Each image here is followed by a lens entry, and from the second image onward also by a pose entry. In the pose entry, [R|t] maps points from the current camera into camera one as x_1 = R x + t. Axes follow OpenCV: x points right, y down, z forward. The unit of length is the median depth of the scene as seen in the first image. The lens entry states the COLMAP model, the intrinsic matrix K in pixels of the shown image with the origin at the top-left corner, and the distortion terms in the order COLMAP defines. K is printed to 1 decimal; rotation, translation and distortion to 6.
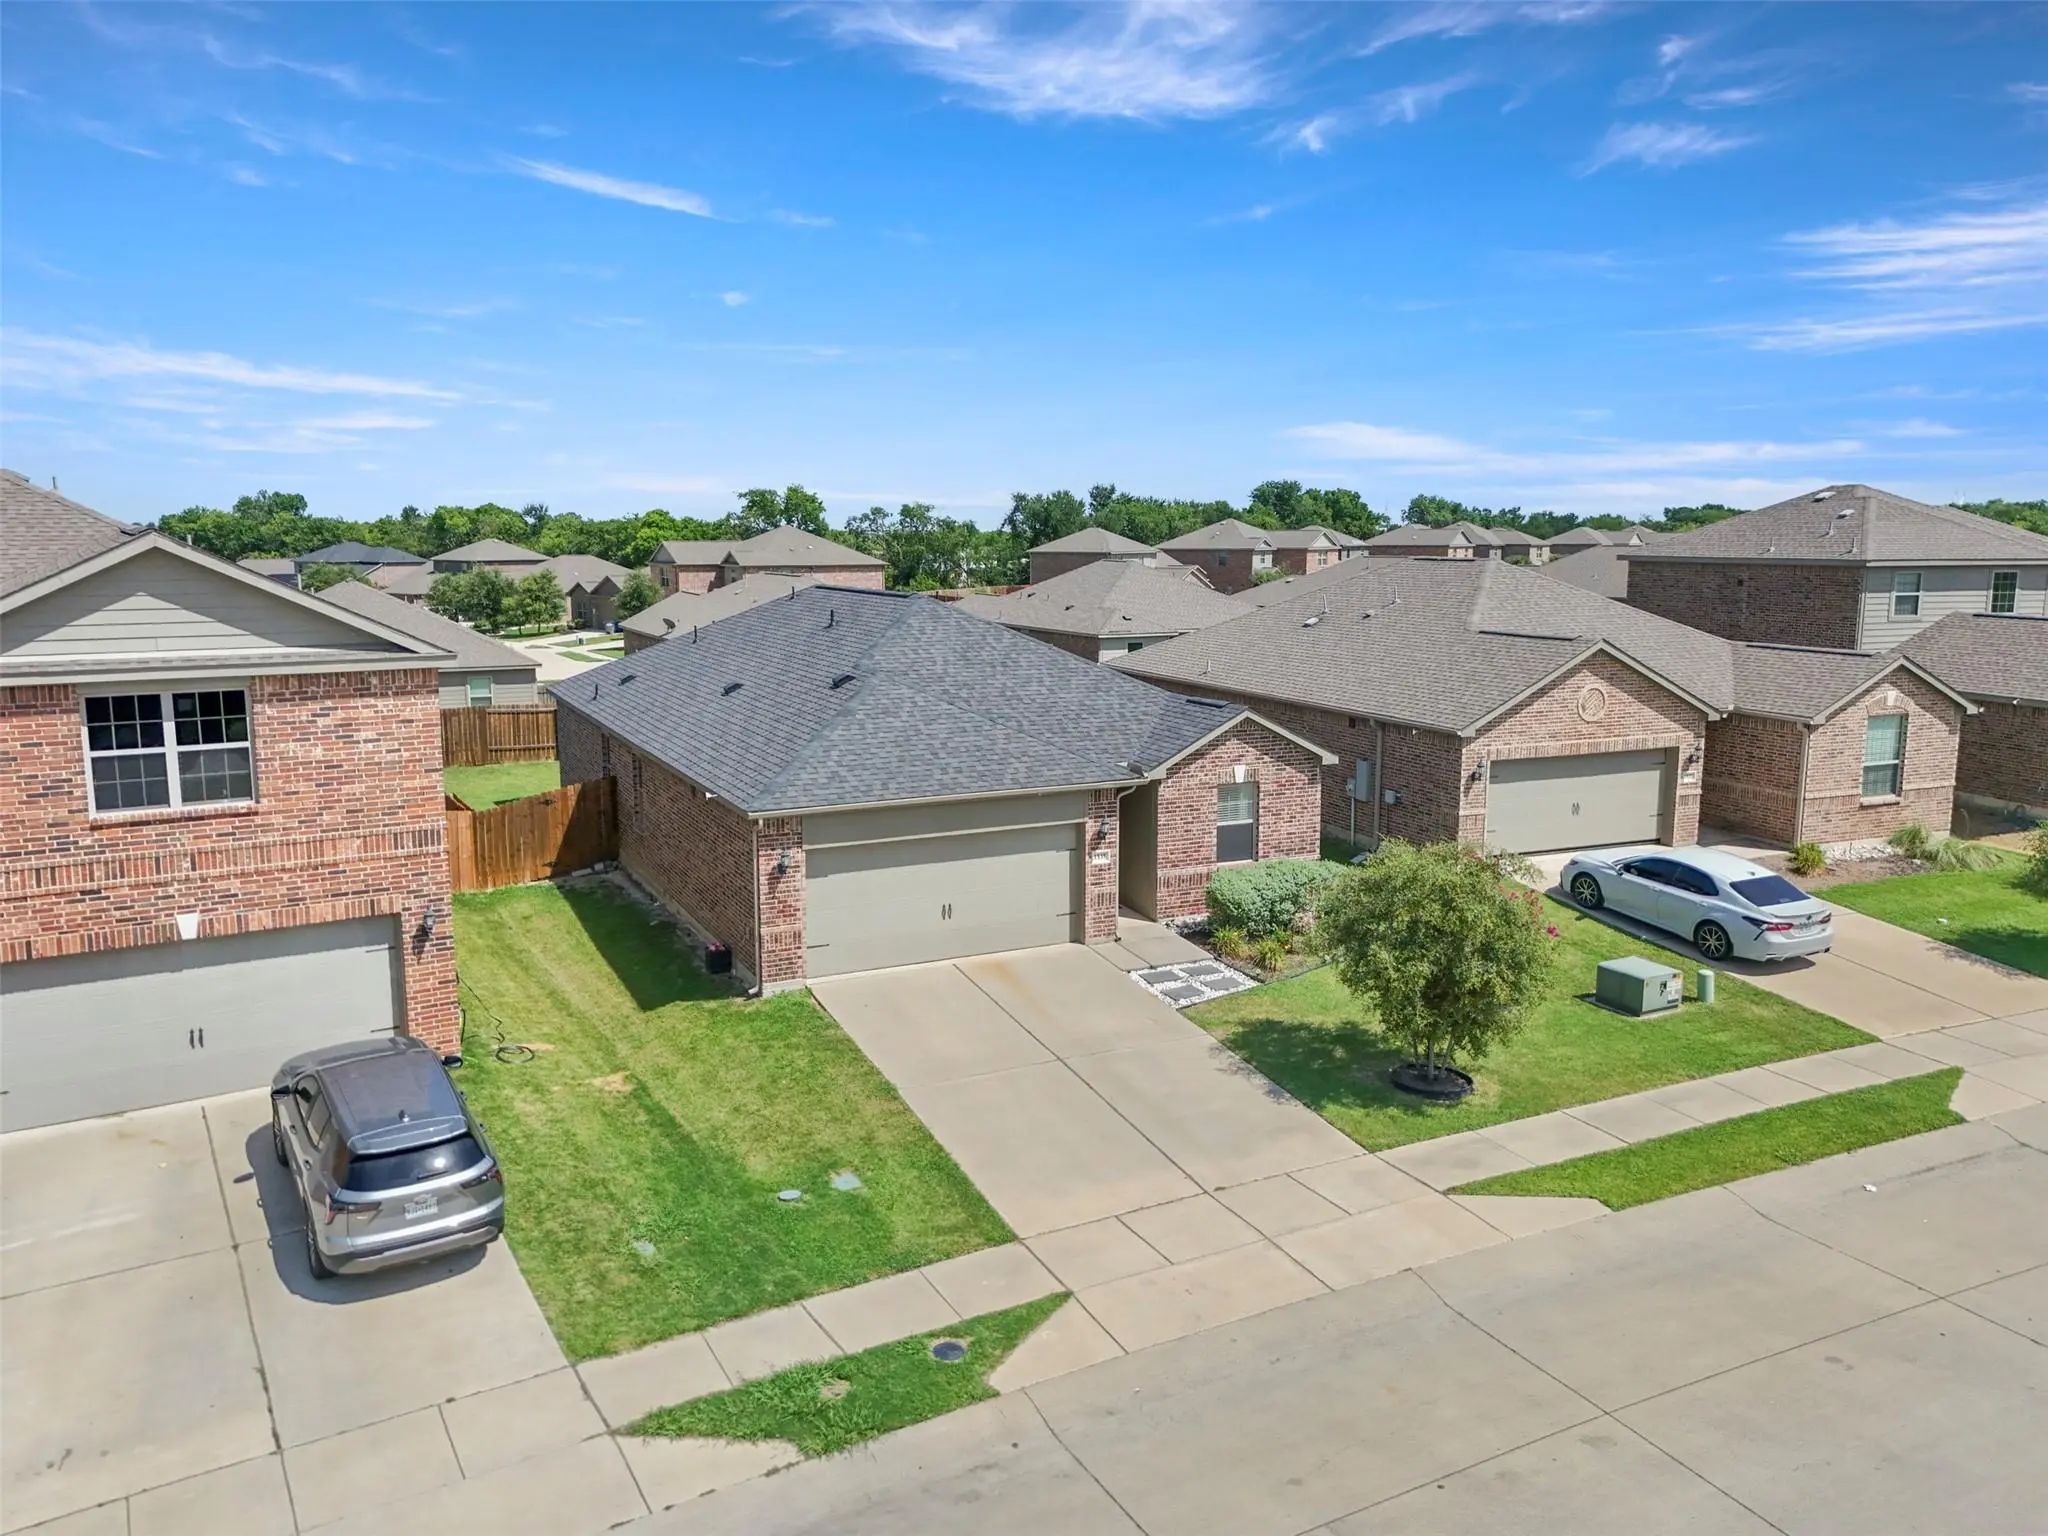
lens RADIAL K [[1555.8, 0, 1017.7], [0, 1555.8, 777.6], [0, 0, 1]] dist [0.046110, -0.014979]
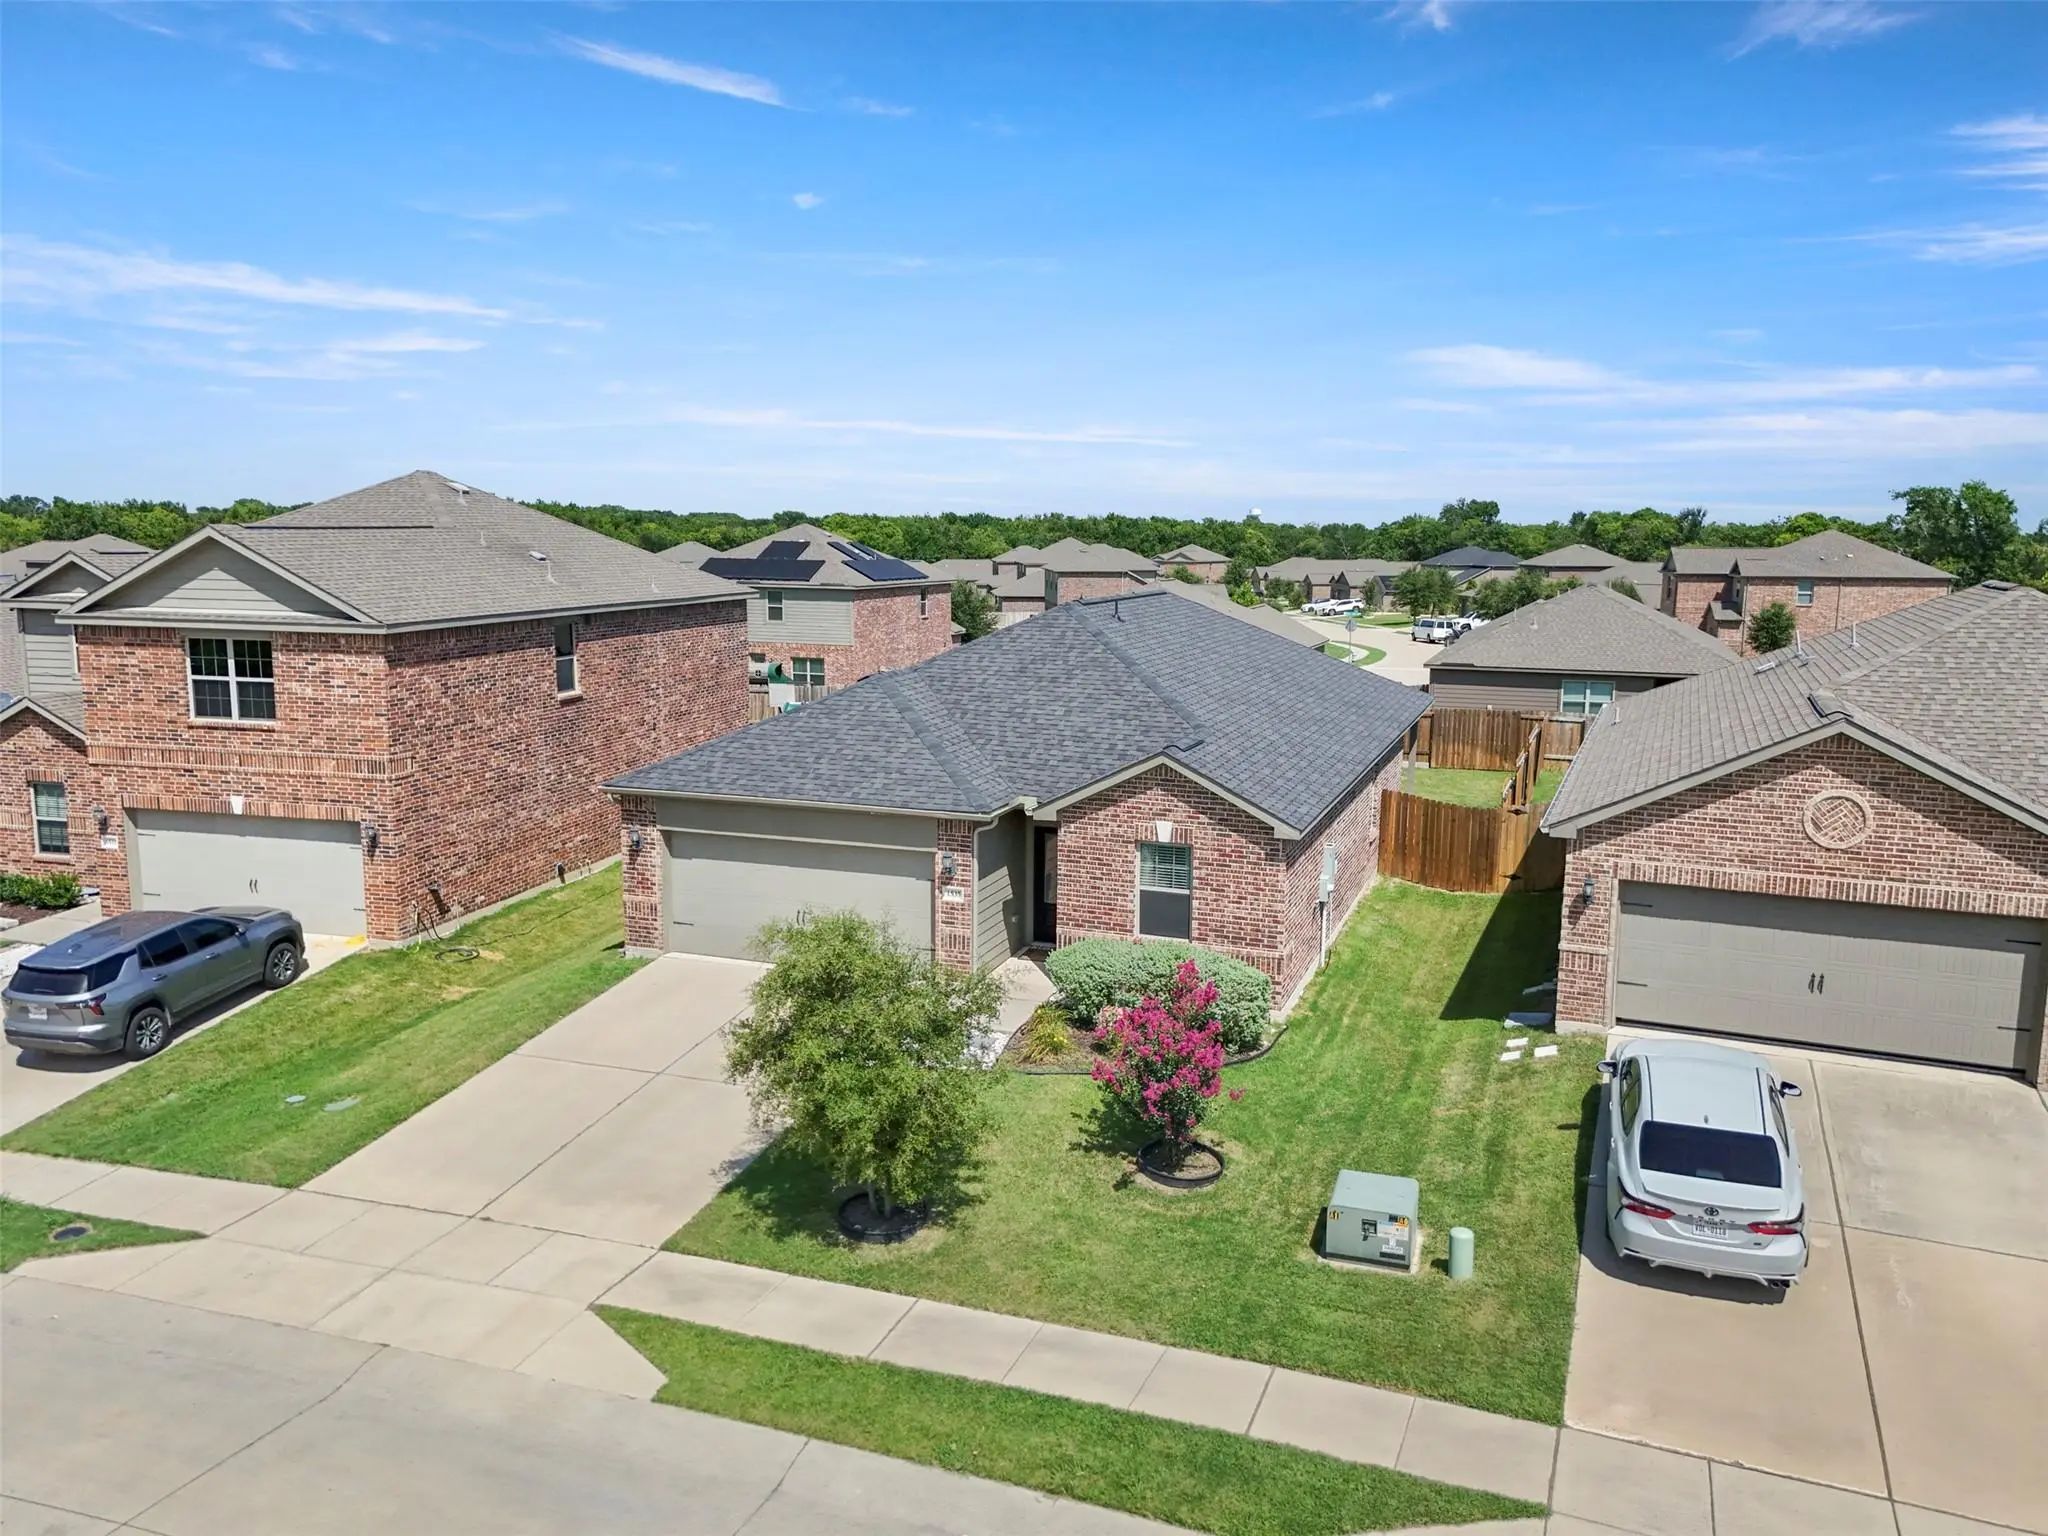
lens RADIAL K [[1555.8, 0, 1017.4], [0, 1555.8, 769.0], [0, 0, 1]] dist [0.046110, -0.014979]
pose [[0.679919, 0.118965, -0.723572, 0.925778], [-0.125333, 0.991086, 0.045176, -0.085287], [0.722496, 0.059972, 0.688769, 0.510616]]
